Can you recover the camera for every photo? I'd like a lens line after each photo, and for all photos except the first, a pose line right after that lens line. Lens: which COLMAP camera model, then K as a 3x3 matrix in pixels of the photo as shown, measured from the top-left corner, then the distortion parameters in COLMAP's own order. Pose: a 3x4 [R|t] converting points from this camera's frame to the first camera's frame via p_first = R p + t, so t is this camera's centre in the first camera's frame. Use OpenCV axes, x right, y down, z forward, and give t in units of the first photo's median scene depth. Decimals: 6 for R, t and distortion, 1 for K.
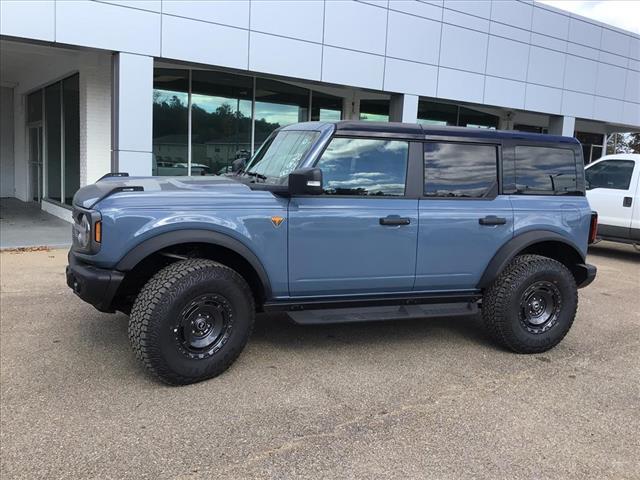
lens RADIAL K [[578.4, 0, 331.1], [0, 578.4, 240.6], [0, 0, 1]] dist [0.085349, -0.174467]
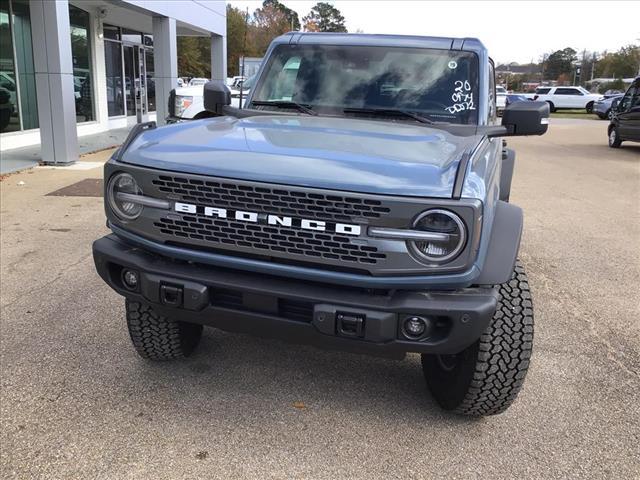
lens RADIAL K [[578.4, 0, 331.1], [0, 578.4, 240.6], [0, 0, 1]] dist [0.085349, -0.174467]
pose [[0.627740, -0.226392, 0.744774, -0.750116], [0.089645, 0.971433, 0.219732, -0.122426], [-0.773244, -0.071169, 0.630102, 0.590825]]
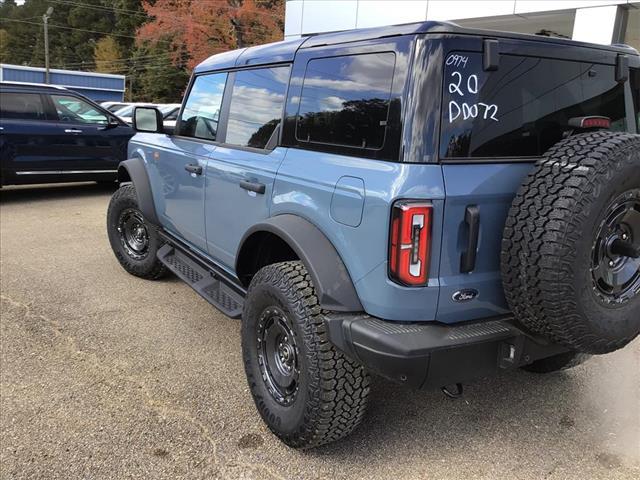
lens RADIAL K [[570.3, 0, 313.8], [0, 570.3, 248.6], [0, 0, 1]] dist [0.120969, -0.231980]
pose [[0.133246, 0.187446, -0.973195, 0.934313], [-0.169186, 0.971840, 0.164021, -0.087960], [0.976535, 0.142796, 0.161208, 1.008526]]
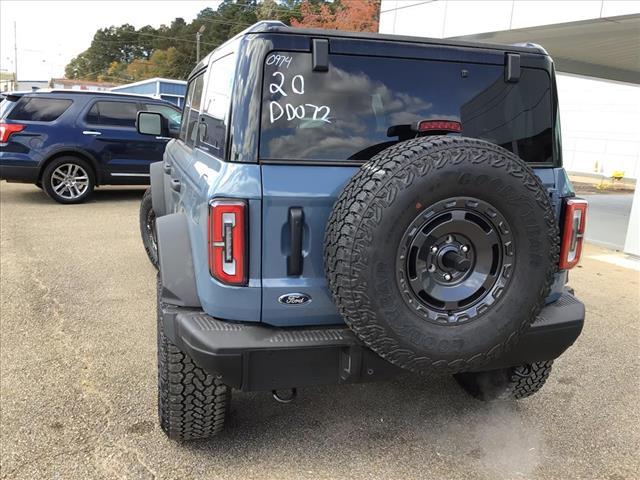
lens RADIAL K [[576.3, 0, 332.1], [0, 576.3, 248.7], [0, 0, 1]] dist [0.106959, -0.214908]
pose [[-0.107173, 0.165083, -0.980439, 0.945128], [-0.189336, 0.964685, 0.183127, -0.125105], [0.976046, 0.205259, -0.072132, 1.271042]]
